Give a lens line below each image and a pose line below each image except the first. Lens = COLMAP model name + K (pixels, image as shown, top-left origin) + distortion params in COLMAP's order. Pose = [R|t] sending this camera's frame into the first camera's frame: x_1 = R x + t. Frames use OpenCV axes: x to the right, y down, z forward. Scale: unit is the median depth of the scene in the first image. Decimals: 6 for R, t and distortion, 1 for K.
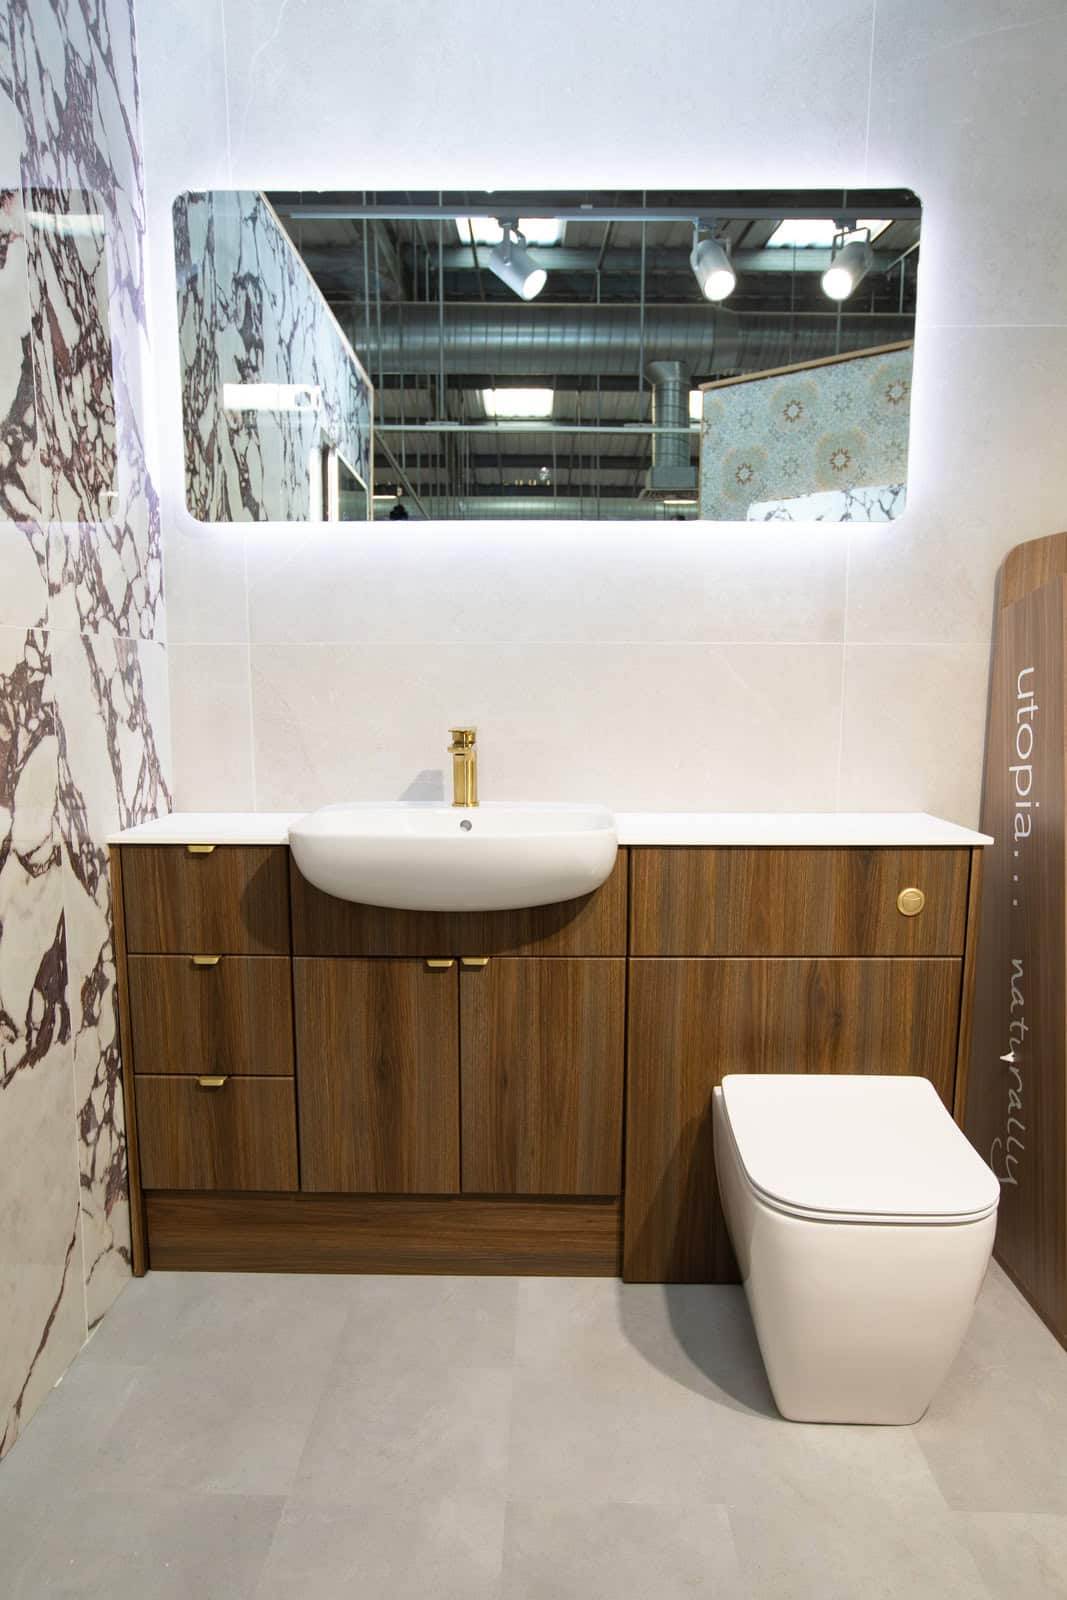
lens RADIAL K [[1028.8, 0, 562.1], [0, 1028.8, 841.1], [0, 0, 1]] dist [-0.008236, 0.001718]
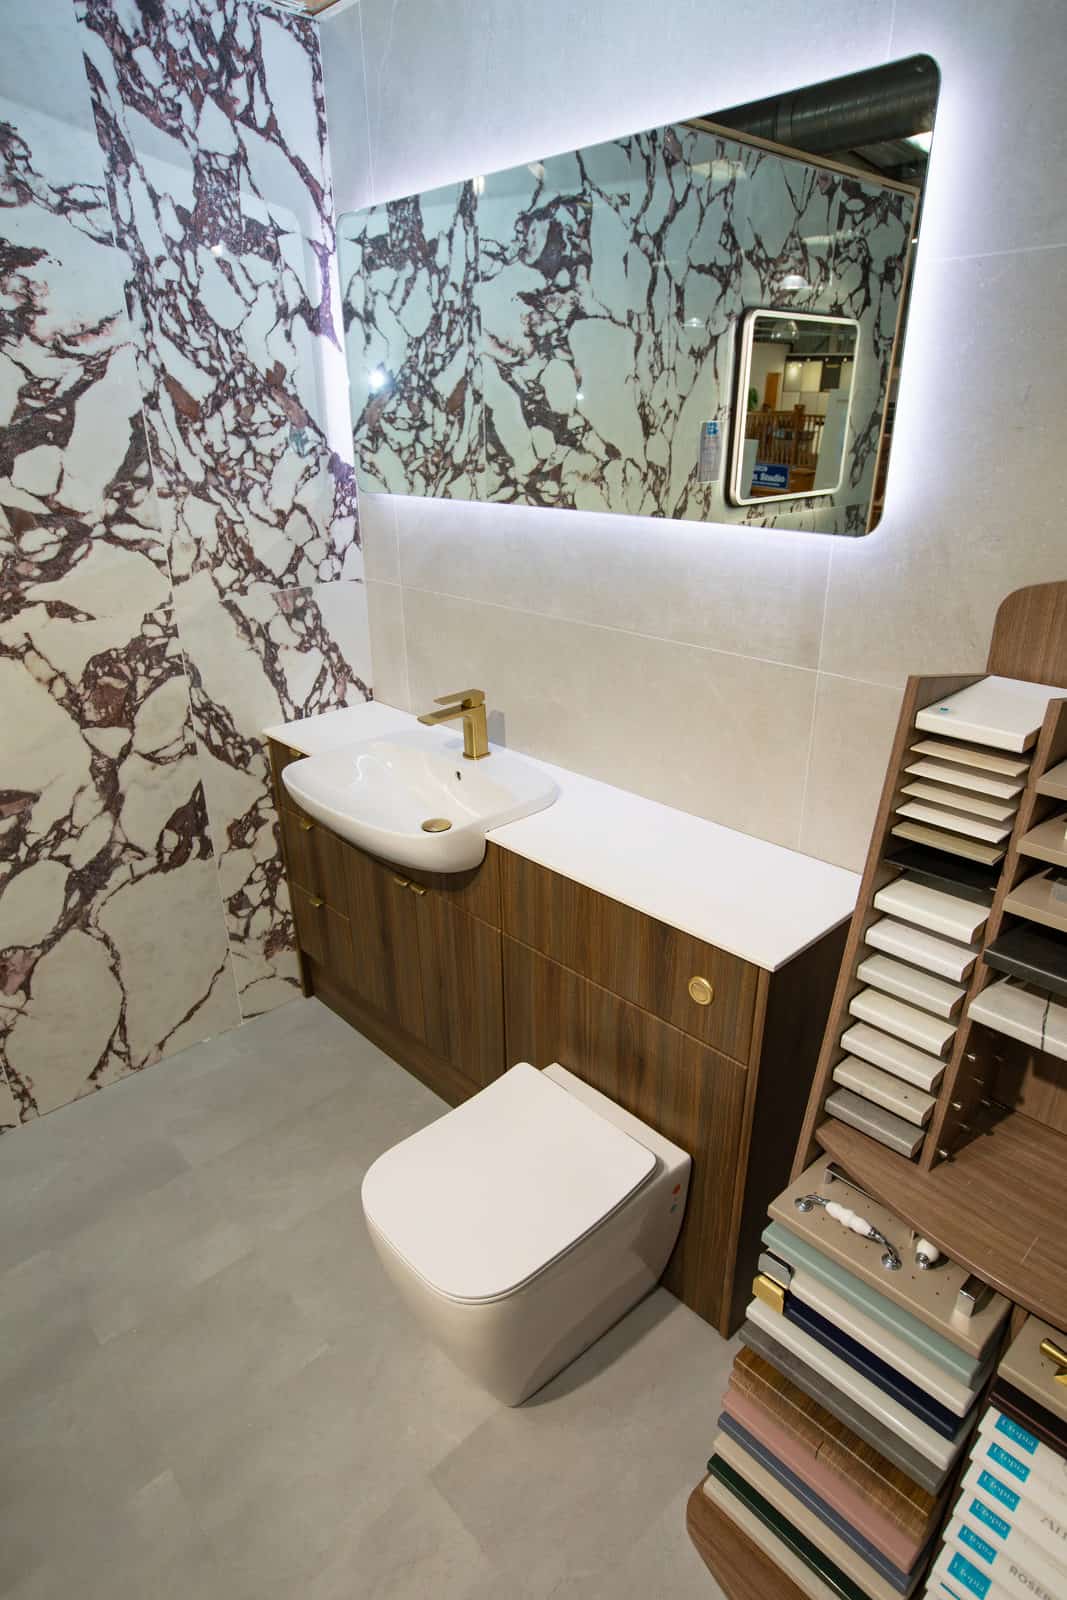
lens RADIAL K [[897.8, 0, 532.6], [0, 897.8, 801.5], [0, 0, 1]] dist [-0.023096, 0.002763]
pose [[0.707322, 0.272692, -0.652177, 0.748152], [-0.103149, 0.952539, 0.286410, -0.334940], [0.699325, -0.135313, 0.701879, 0.367383]]
